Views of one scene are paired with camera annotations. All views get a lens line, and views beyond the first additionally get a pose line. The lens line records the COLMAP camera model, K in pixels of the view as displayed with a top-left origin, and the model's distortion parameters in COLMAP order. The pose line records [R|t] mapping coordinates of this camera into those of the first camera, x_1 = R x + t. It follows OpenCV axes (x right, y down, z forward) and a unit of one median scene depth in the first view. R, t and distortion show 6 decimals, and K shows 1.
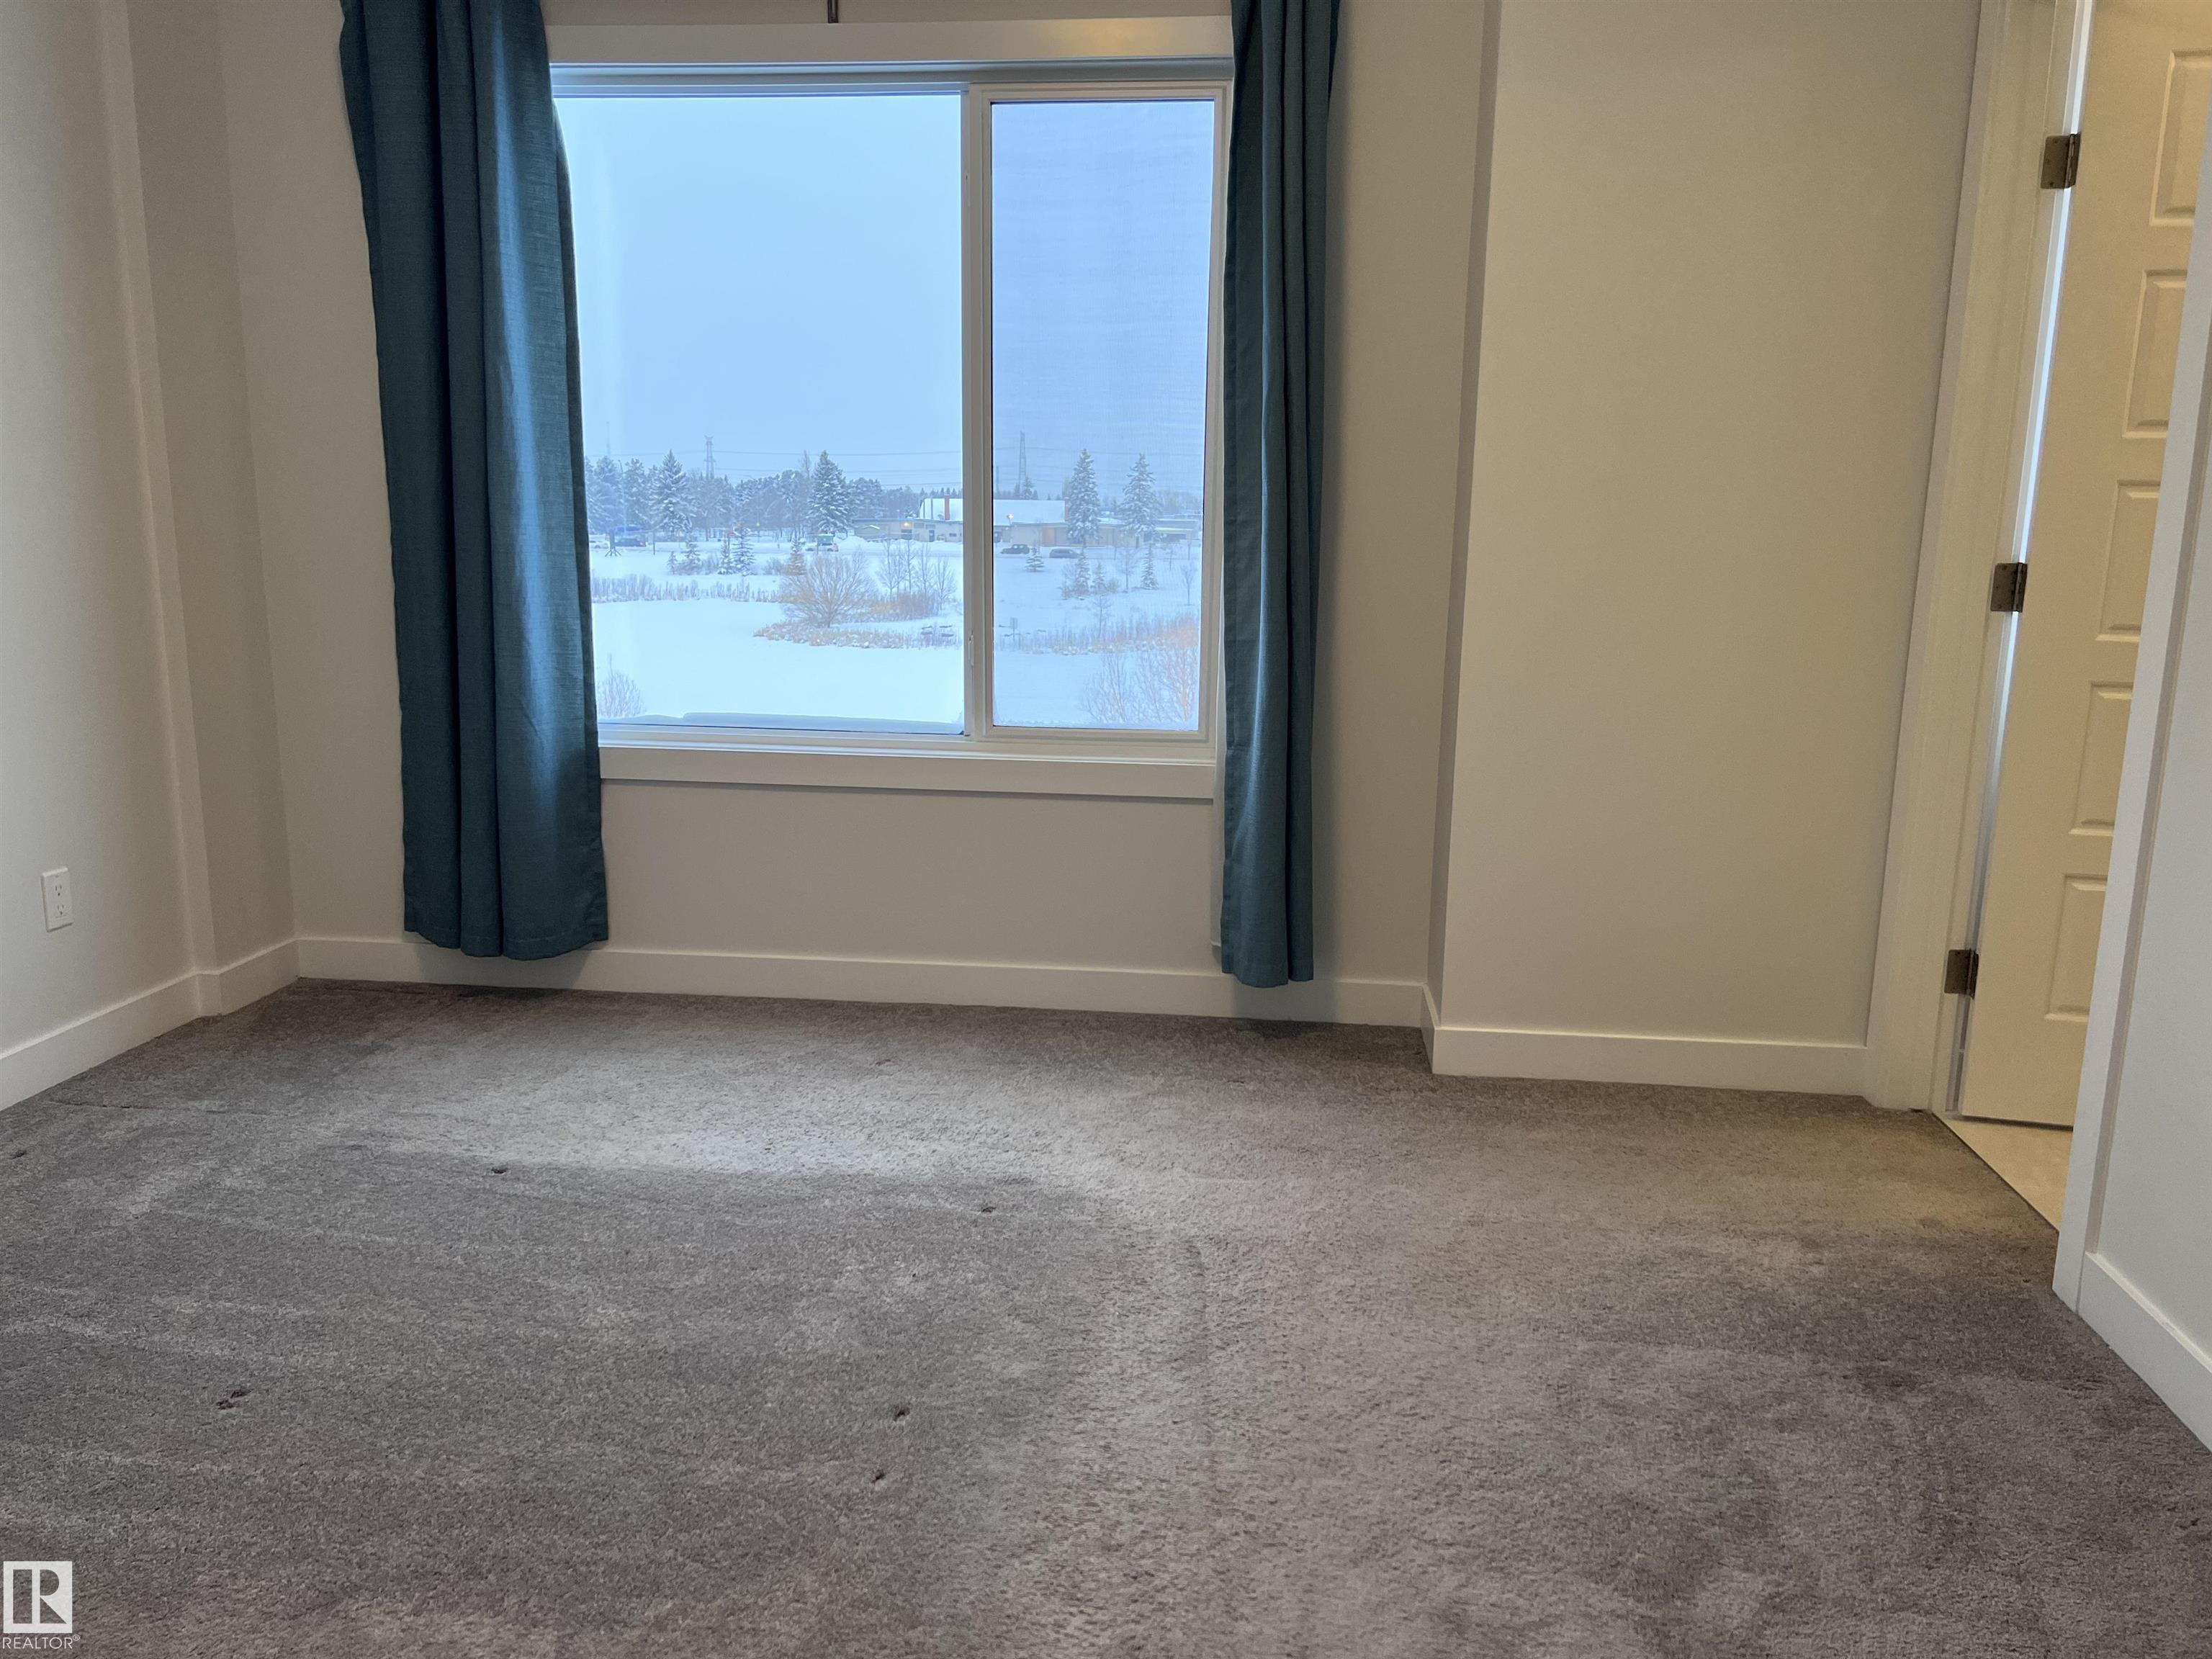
lens RADIAL K [[1662.4, 0, 1101.4], [0, 1662.4, 841.7], [0, 0, 1]] dist [0.064102, -0.063798]
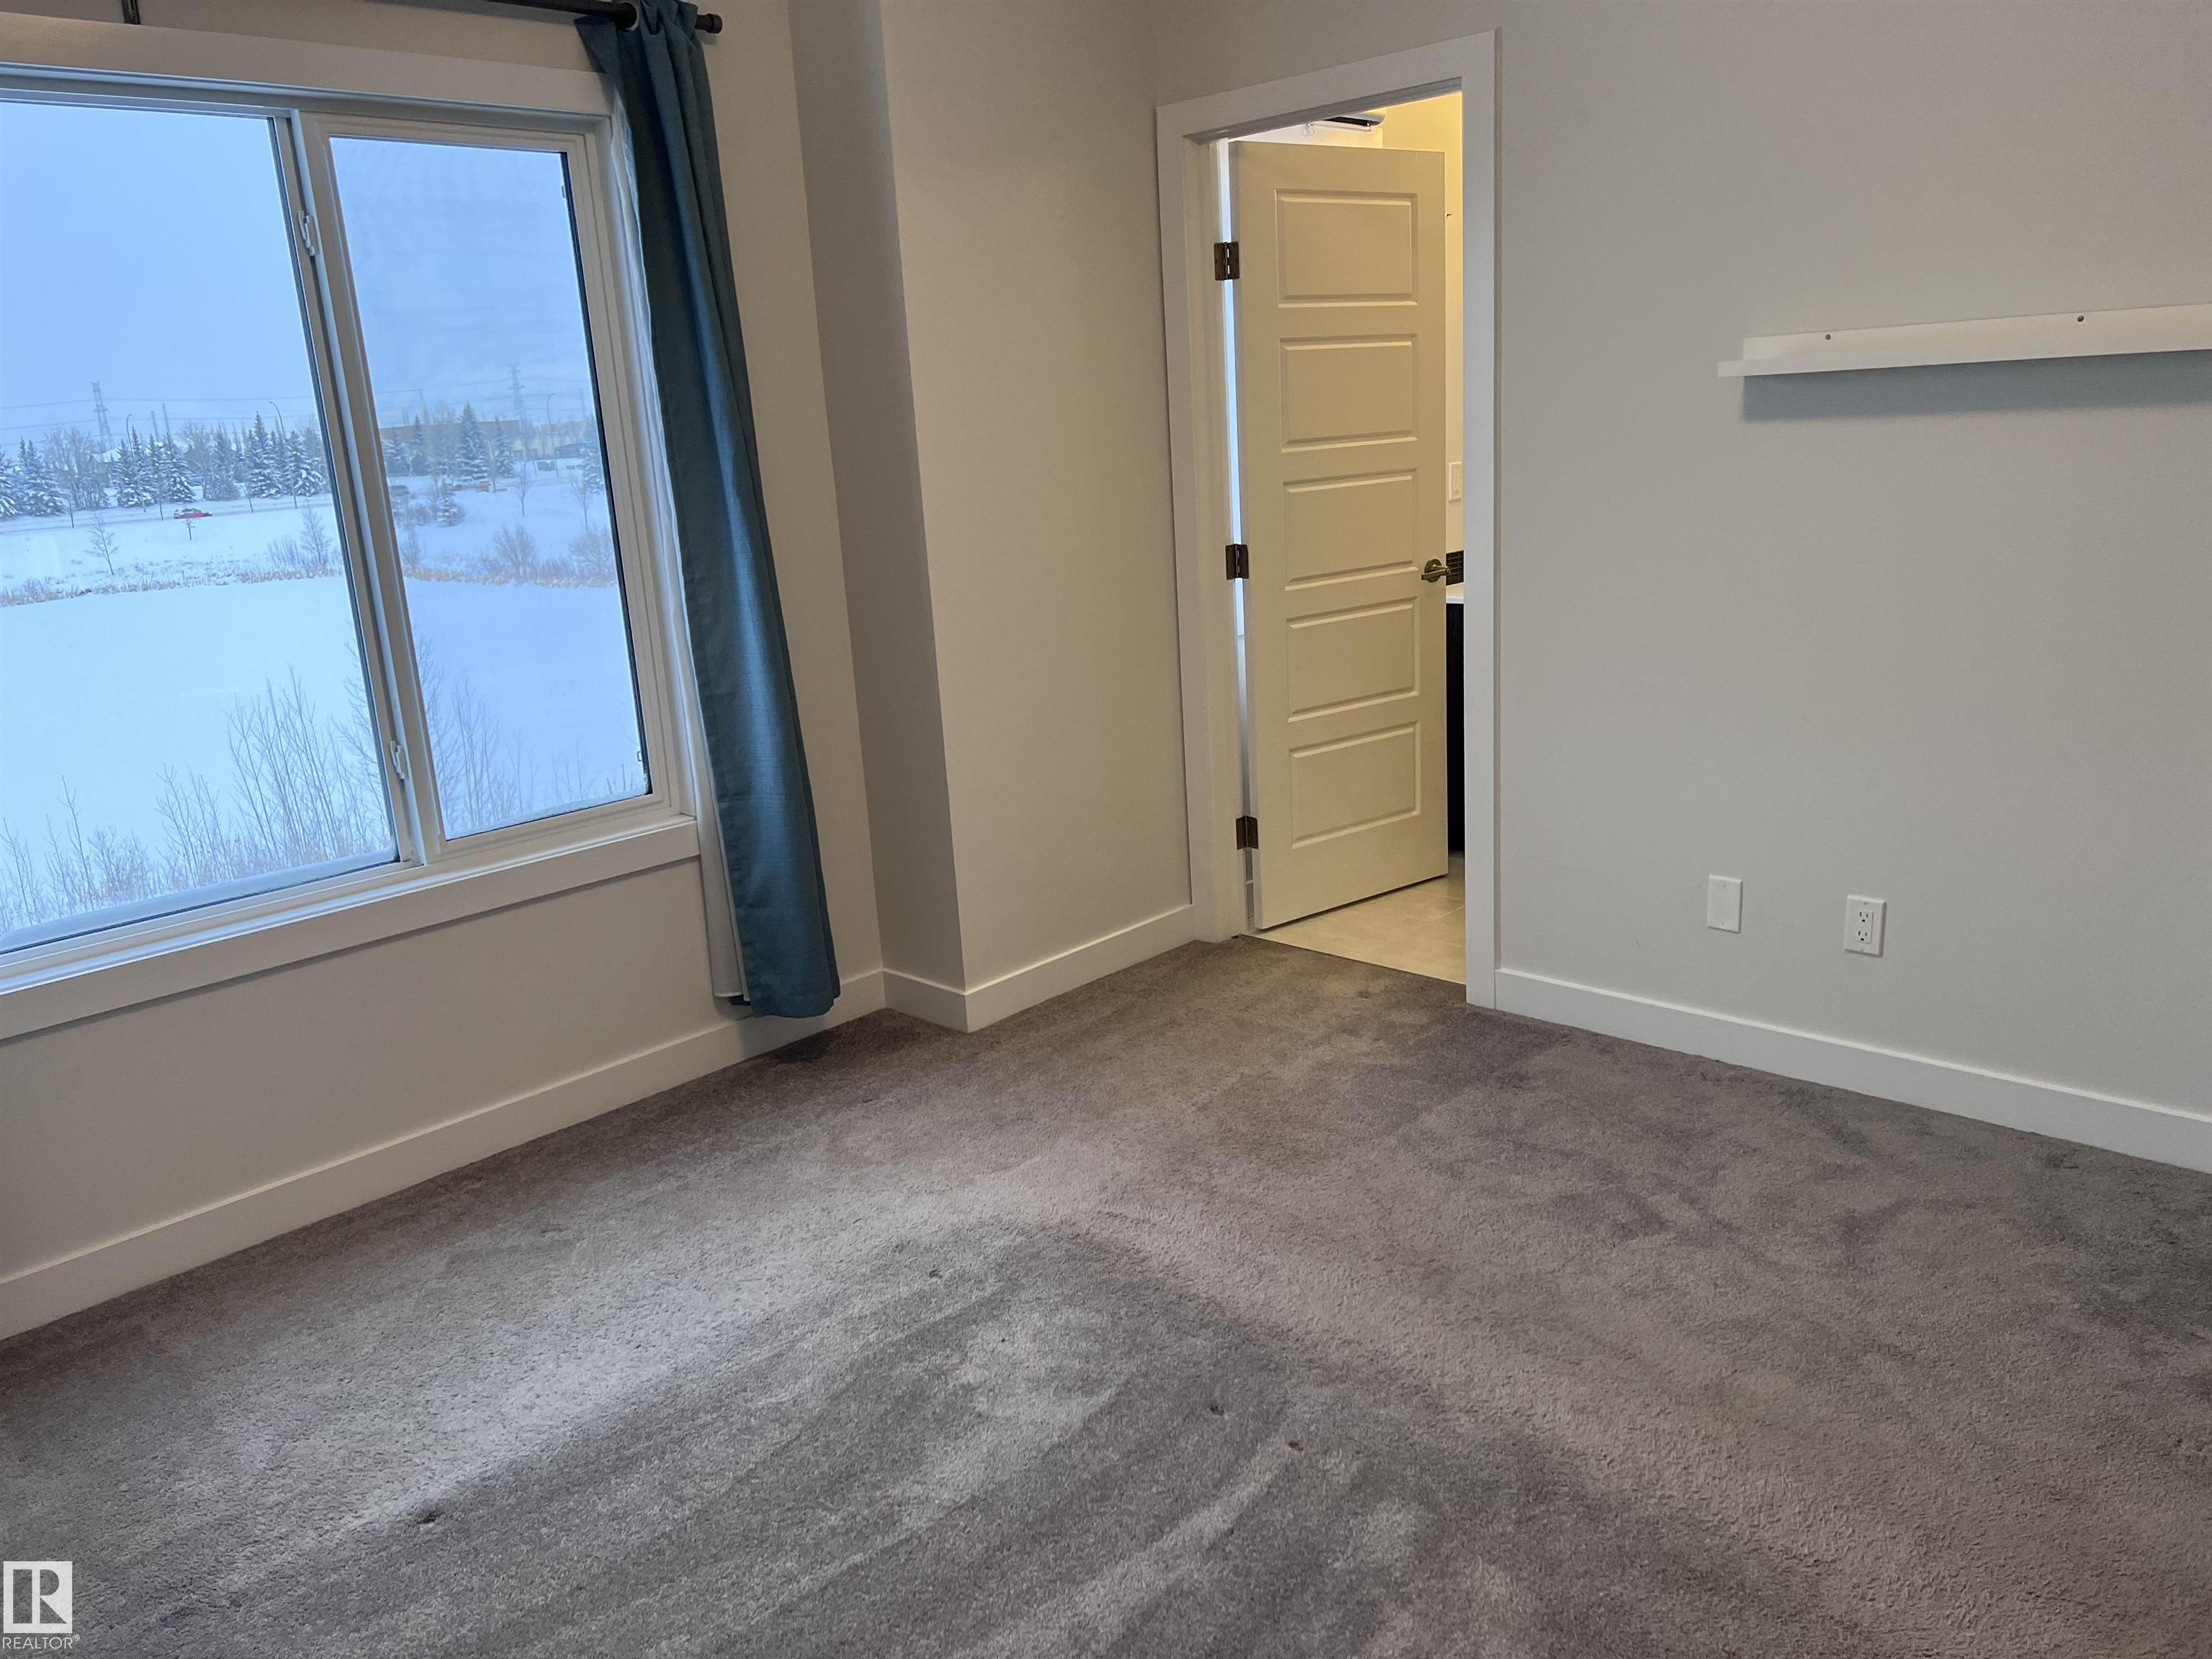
lens RADIAL K [[1662.4, 0, 1090.5], [0, 1662.4, 821.7], [0, 0, 1]] dist [0.064102, -0.063798]
pose [[0.608307, -0.238676, 0.756966, -0.573568], [0.225132, 0.966431, 0.123803, -0.122780], [-0.761104, 0.095107, 0.641620, 0.188748]]
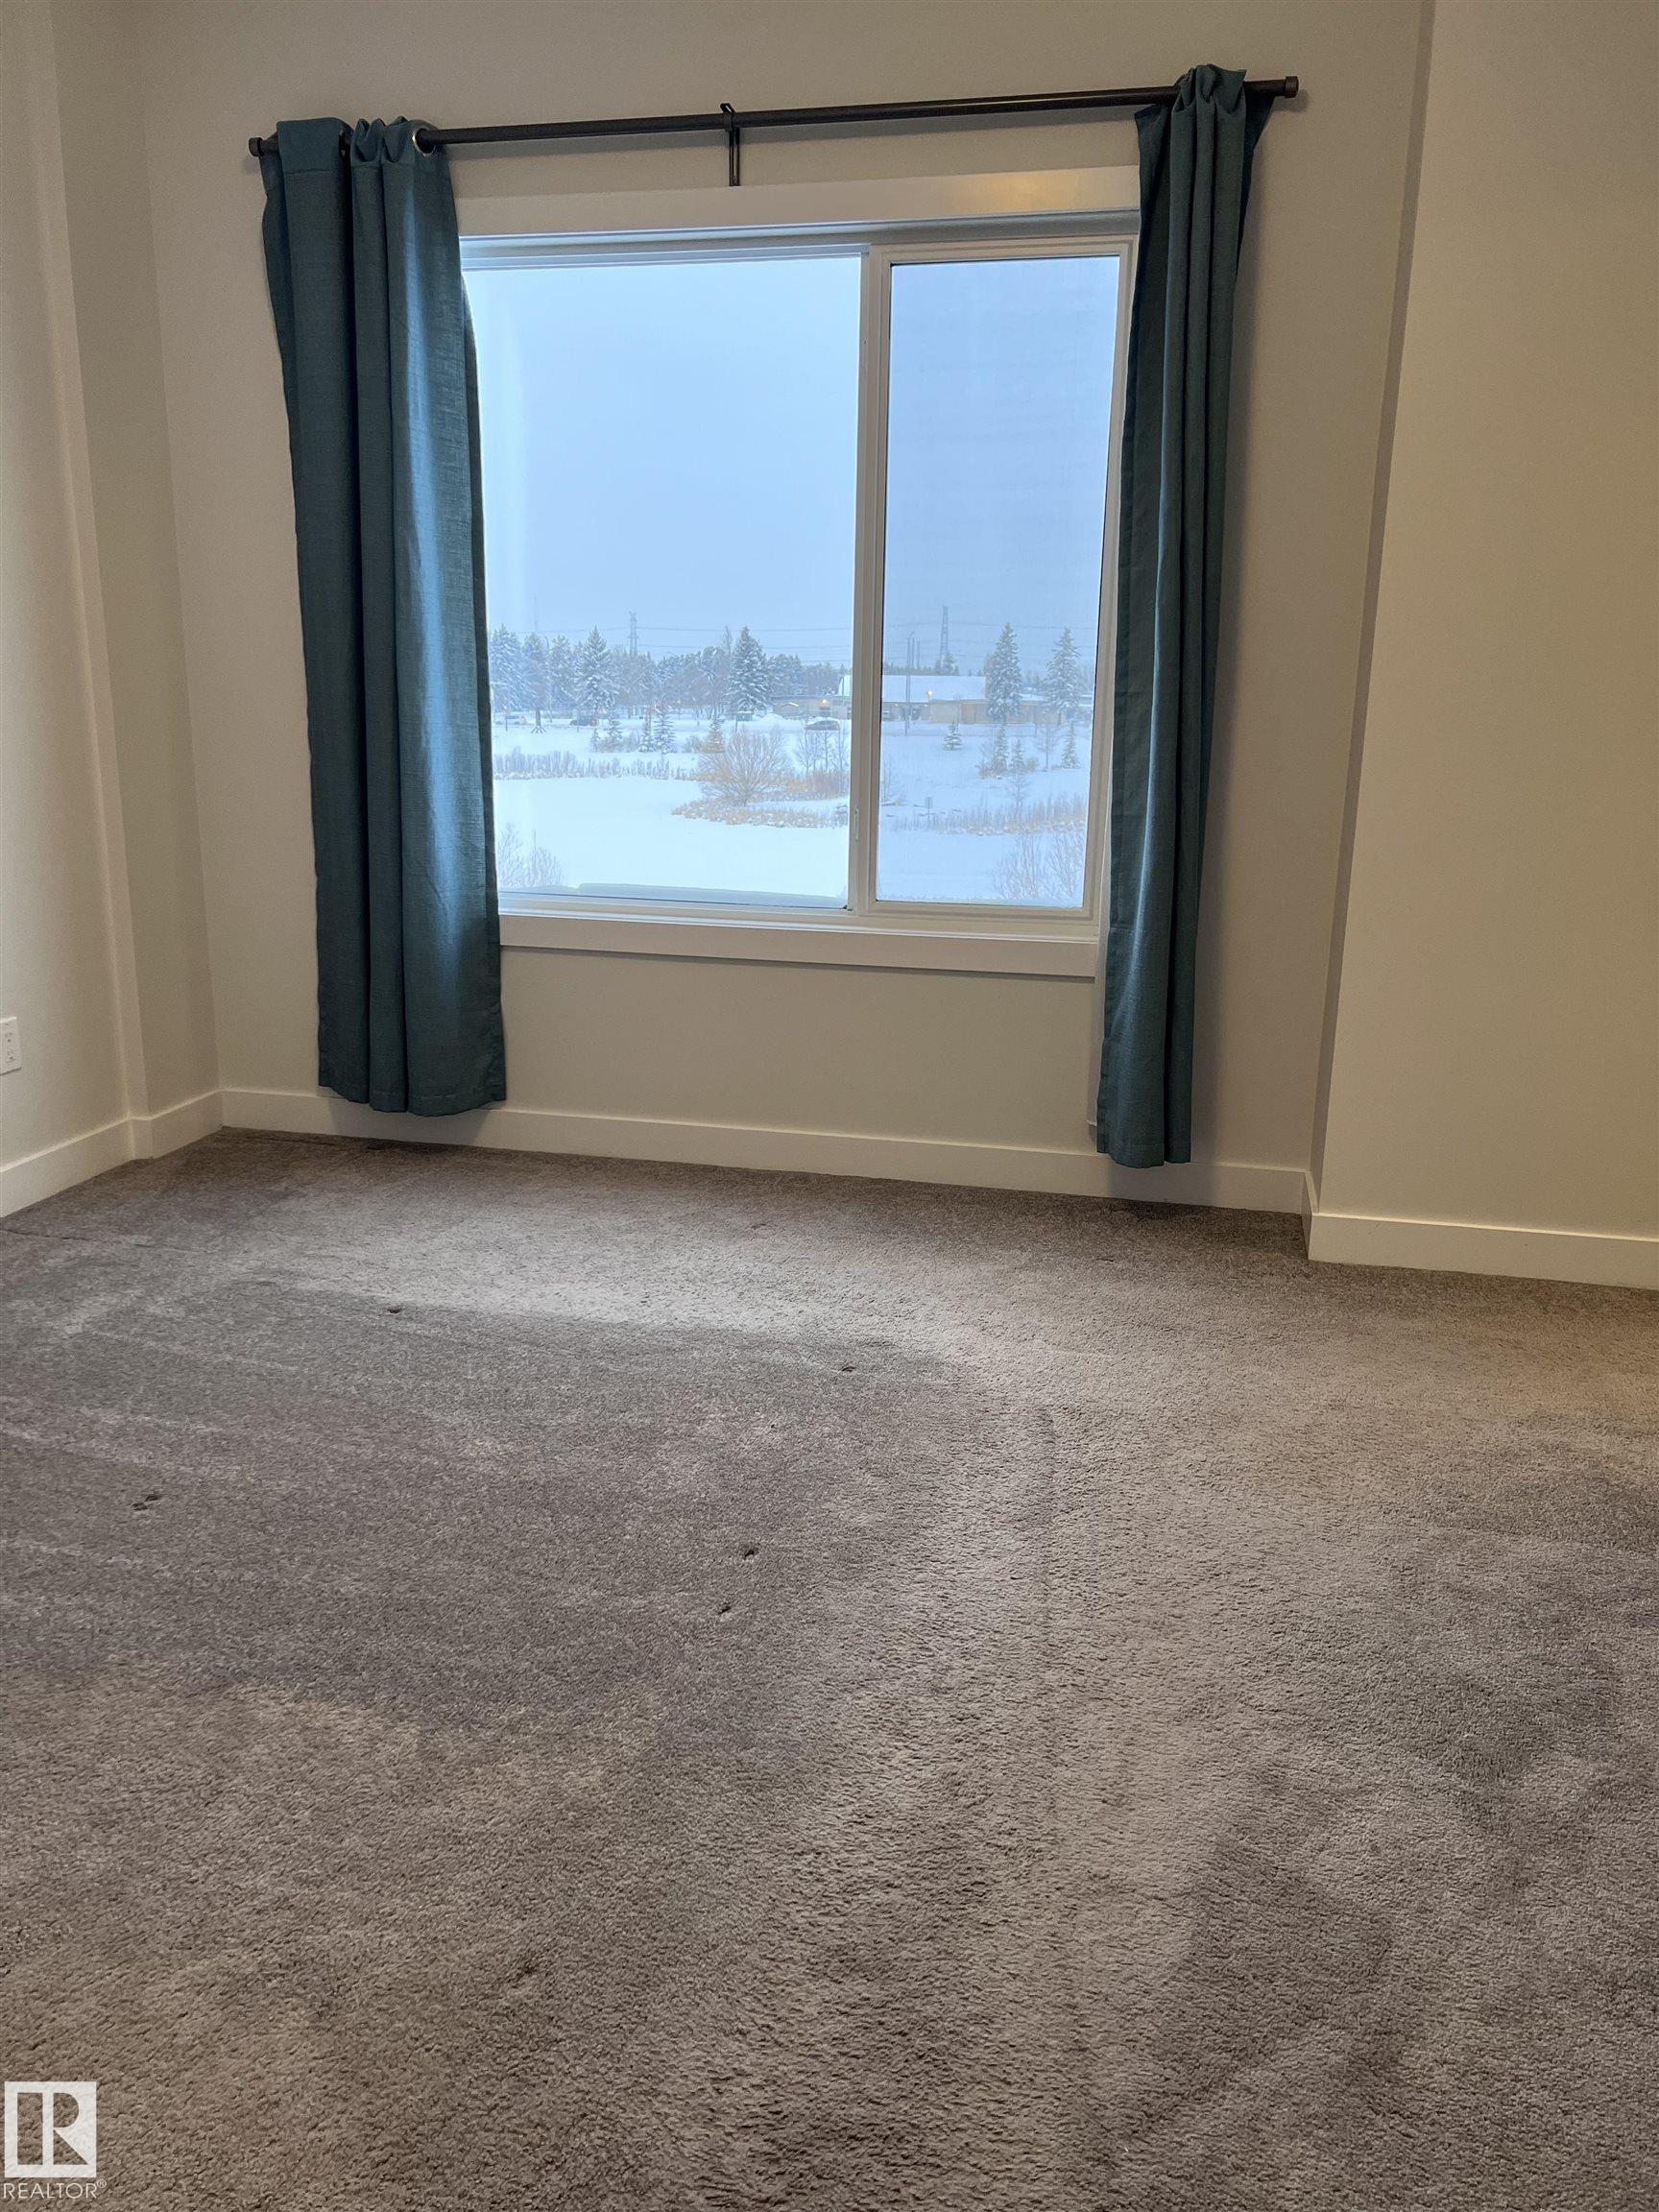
lens RADIAL K [[1662.4, 0, 820.9], [0, 1662.4, 1107.8], [0, 0, 1]] dist [0.064102, -0.063798]
pose [[0.993131, 0.030606, -0.112930, 0.020908], [-0.024856, 0.998339, 0.051976, 0.005005], [0.114333, -0.048812, 0.992243, -0.010560]]
